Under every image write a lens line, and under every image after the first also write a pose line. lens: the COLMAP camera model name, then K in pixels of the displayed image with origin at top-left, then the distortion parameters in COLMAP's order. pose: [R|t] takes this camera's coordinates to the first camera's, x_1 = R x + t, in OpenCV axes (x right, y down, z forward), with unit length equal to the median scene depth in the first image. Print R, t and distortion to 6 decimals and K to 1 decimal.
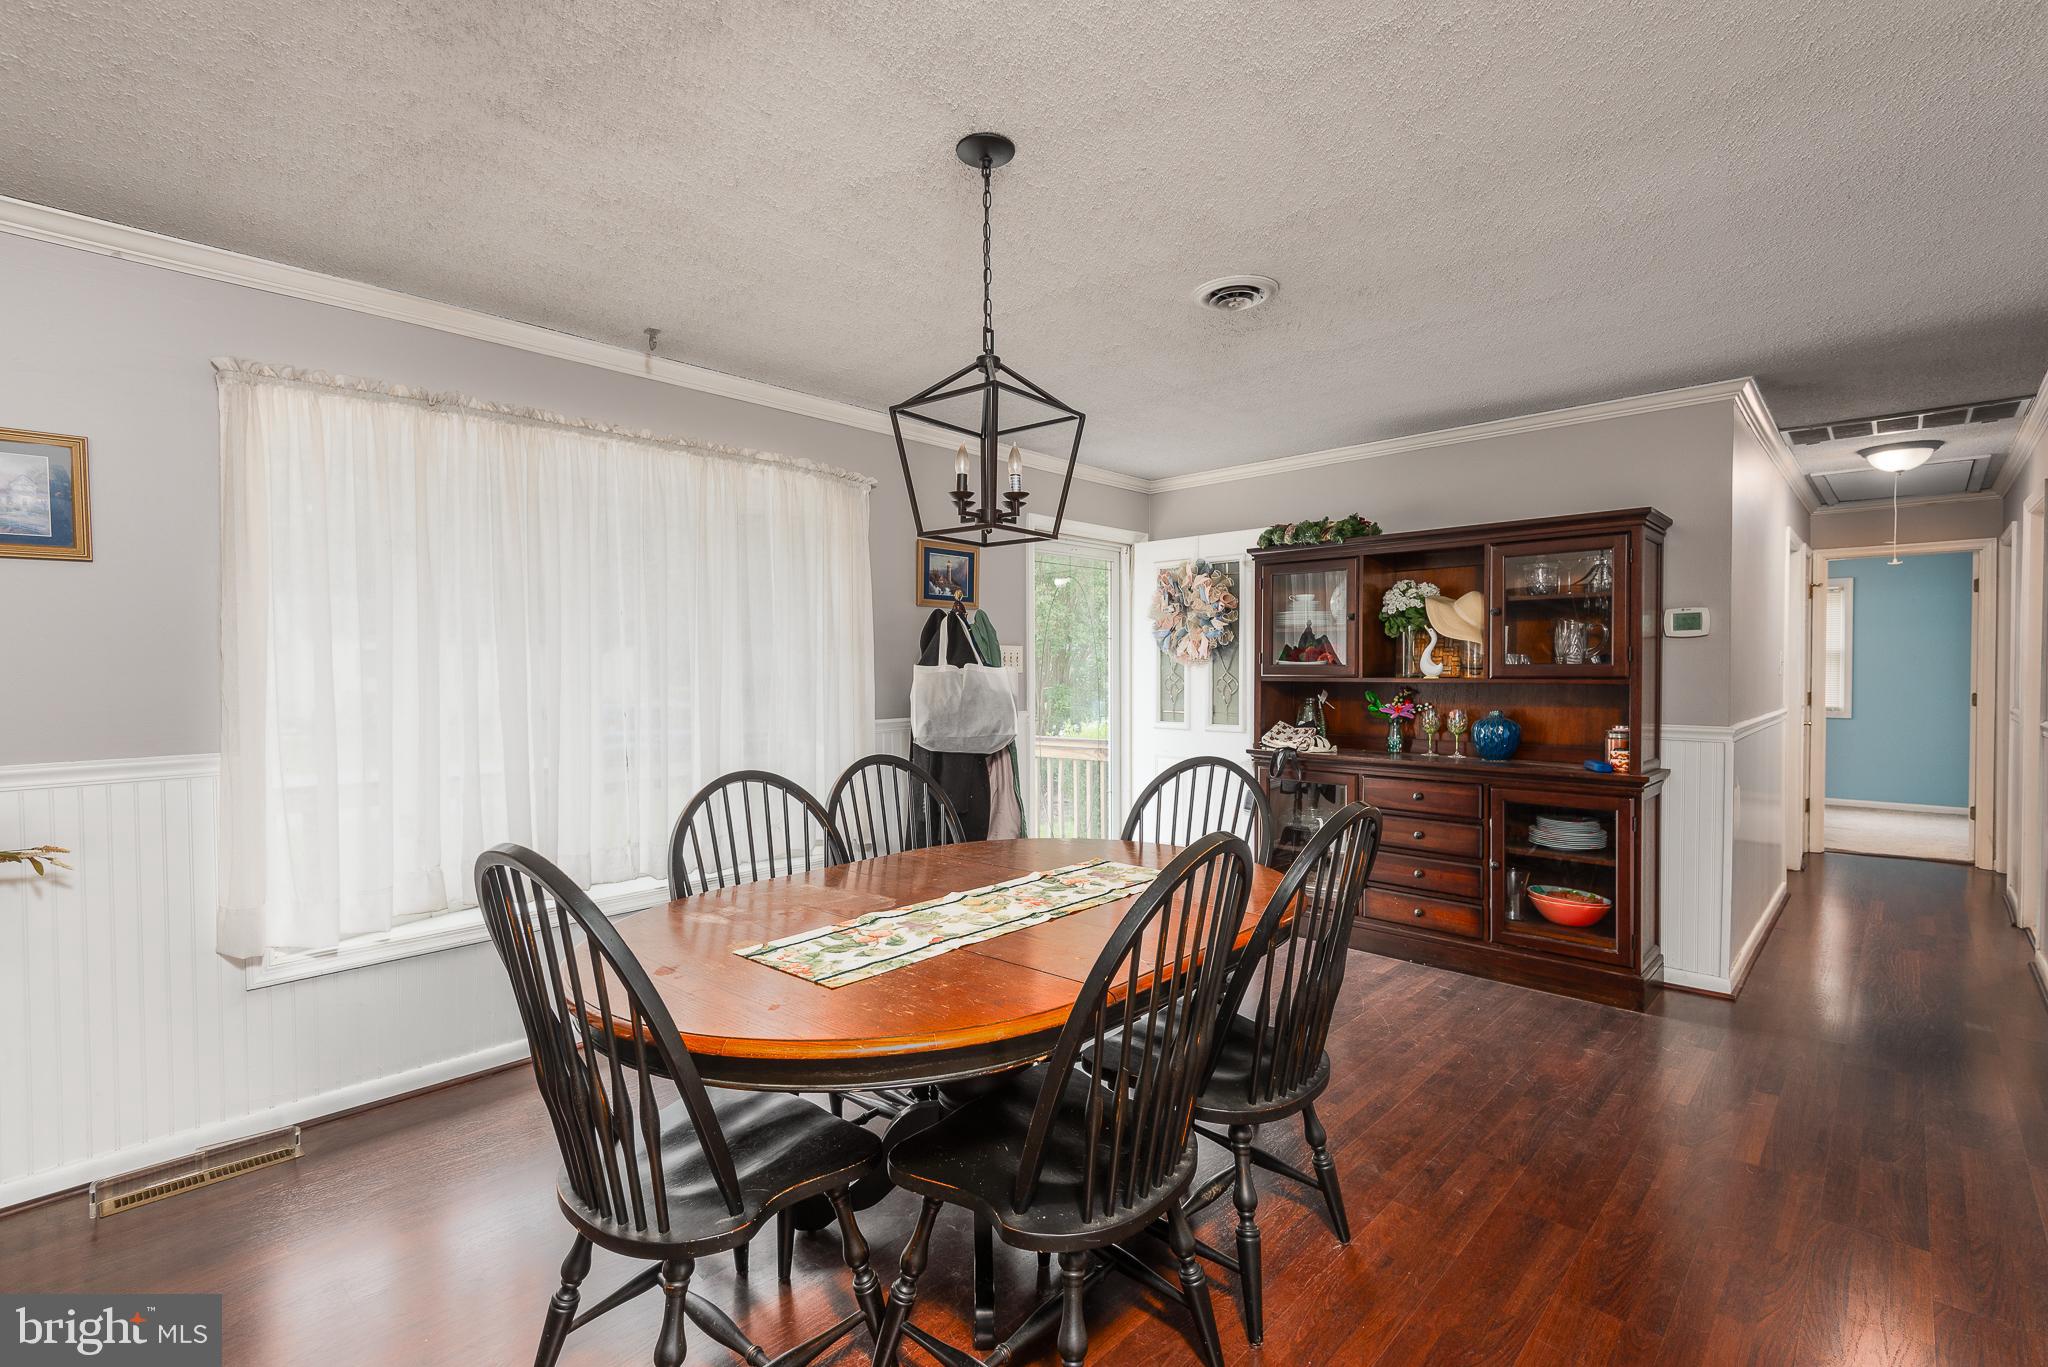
lens RADIAL K [[935.4, 0, 1015.3], [0, 935.4, 682.3], [0, 0, 1]] dist [0.020508, -0.001964]
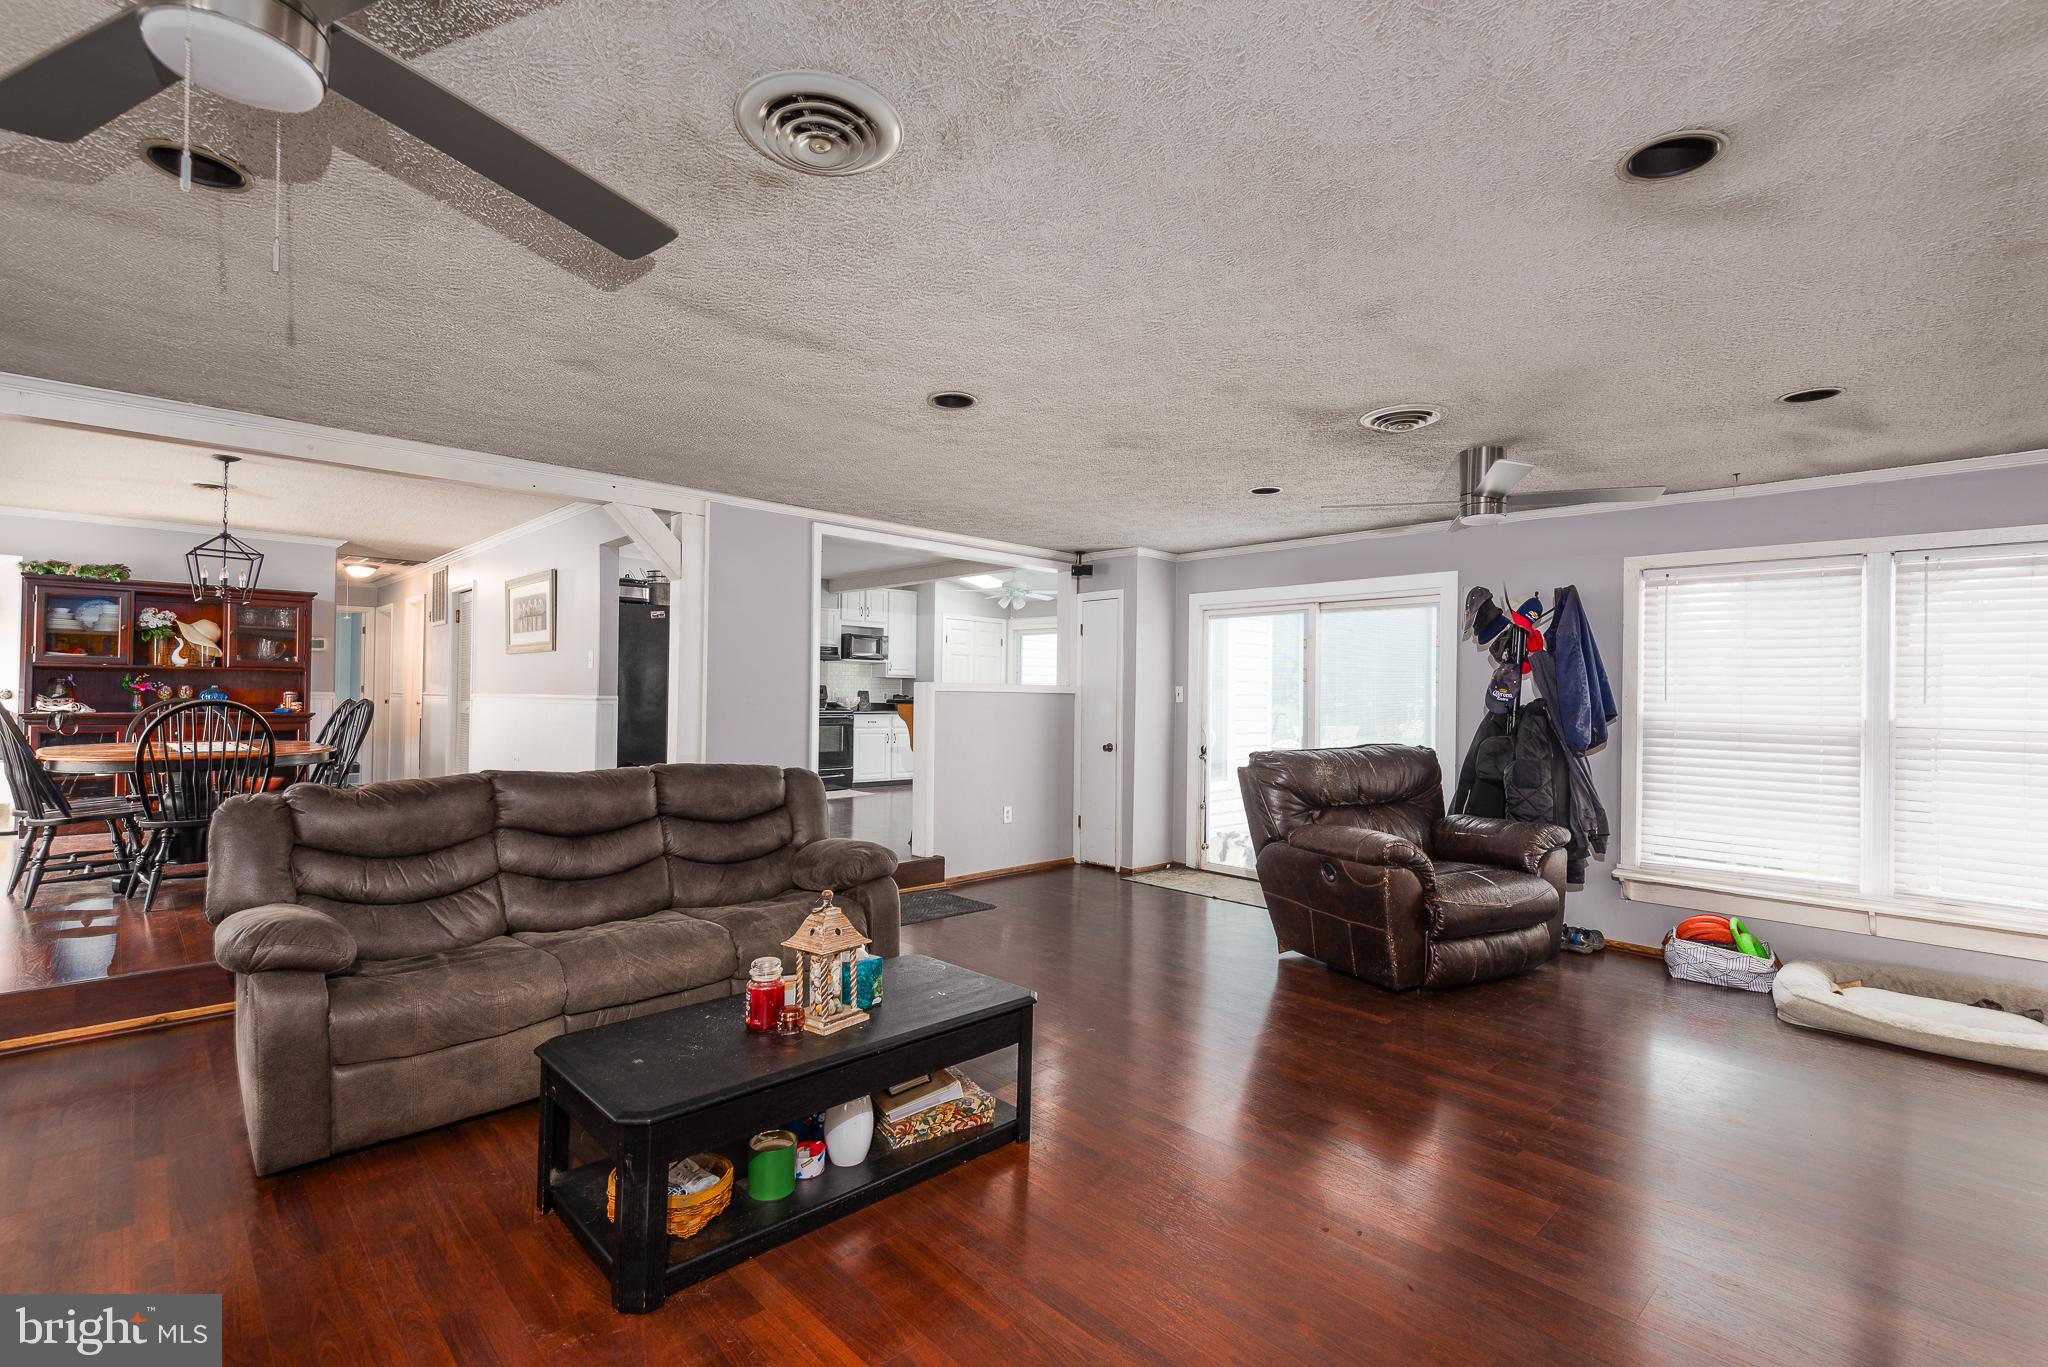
lens RADIAL K [[935.4, 0, 1025.9], [0, 935.4, 683.2], [0, 0, 1]] dist [0.020508, -0.001964]
pose [[0.039016, 0.005040, 0.999226, -1.258718], [-0.001713, 0.999986, -0.004977, 0.032576], [-0.999237, -0.001518, 0.039025, -0.642855]]
